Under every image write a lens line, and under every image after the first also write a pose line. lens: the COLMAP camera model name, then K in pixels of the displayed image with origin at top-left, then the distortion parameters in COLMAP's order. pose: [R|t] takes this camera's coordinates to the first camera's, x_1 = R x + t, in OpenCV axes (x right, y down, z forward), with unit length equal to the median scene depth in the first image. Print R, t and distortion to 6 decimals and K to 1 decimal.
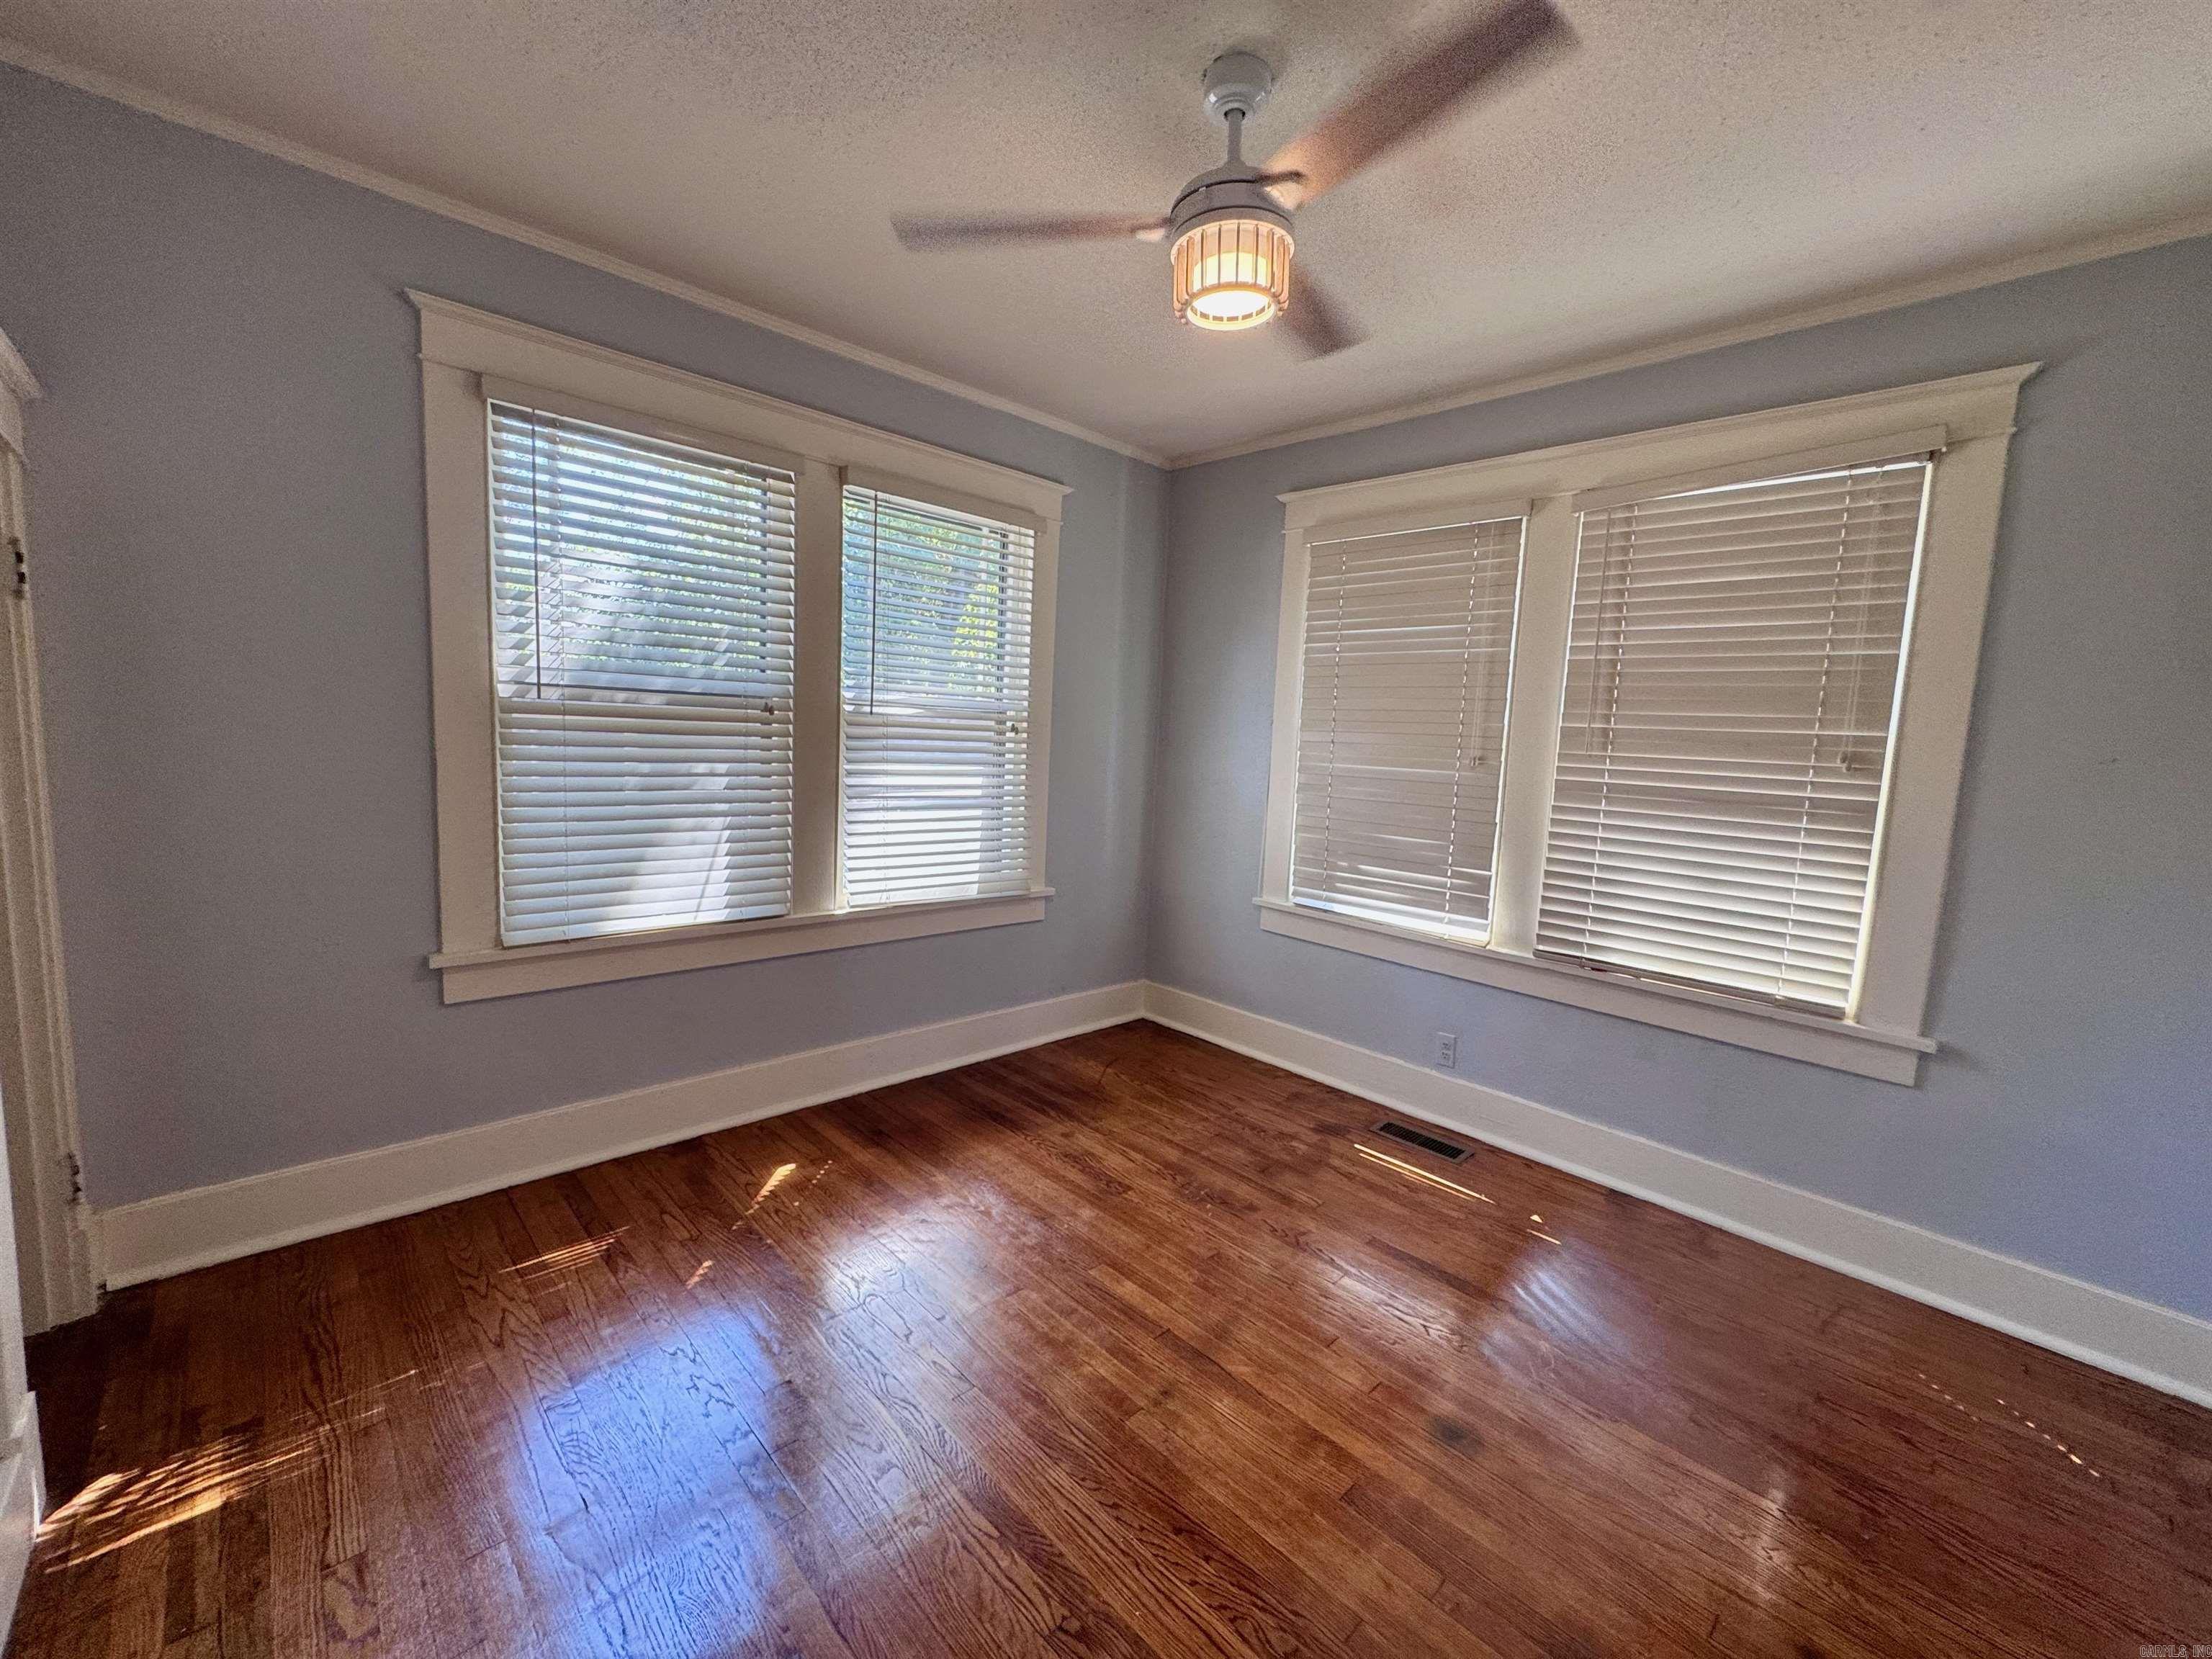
lens RADIAL K [[897.1, 0, 1104.5], [0, 897.1, 825.9], [0, 0, 1]] dist [0.002208, 0.000015]
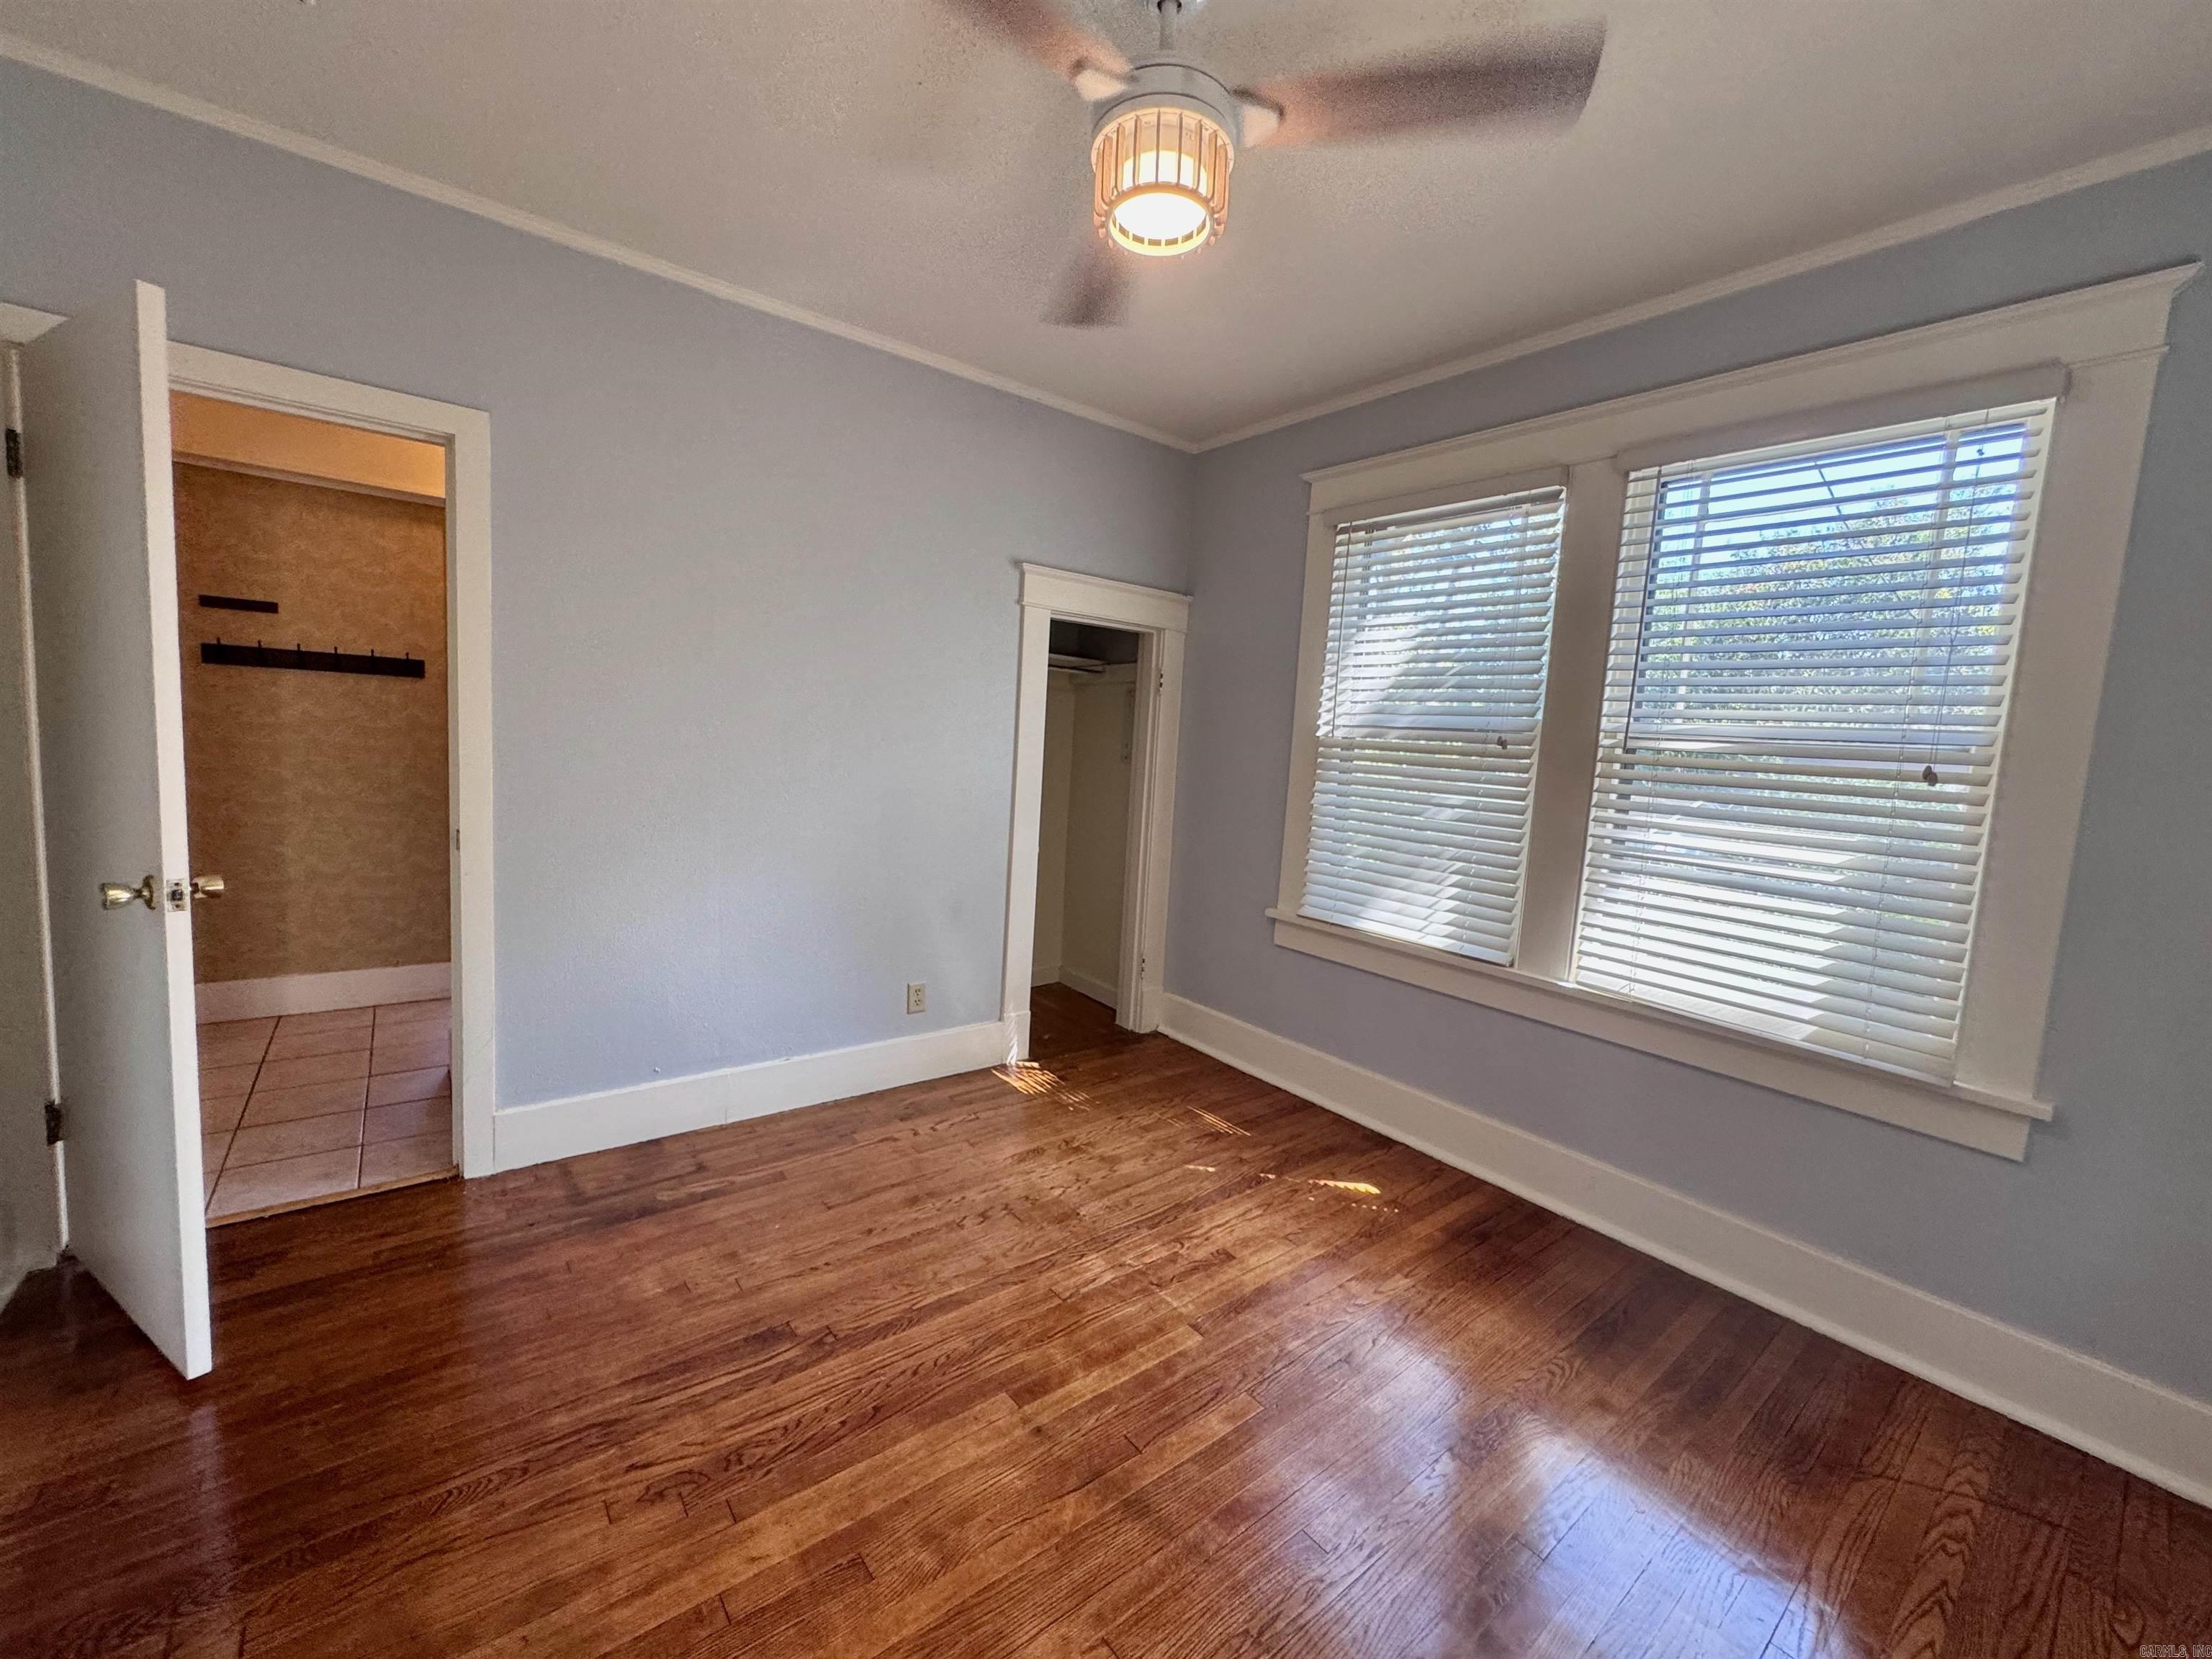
lens RADIAL K [[897.1, 0, 1104.5], [0, 897.1, 825.9], [0, 0, 1]] dist [0.002208, 0.000015]
pose [[-0.097522, 0.048815, -0.994035, 0.694350], [-0.168372, 0.983590, 0.064821, -0.037753], [0.980888, 0.173689, -0.087703, 0.759235]]
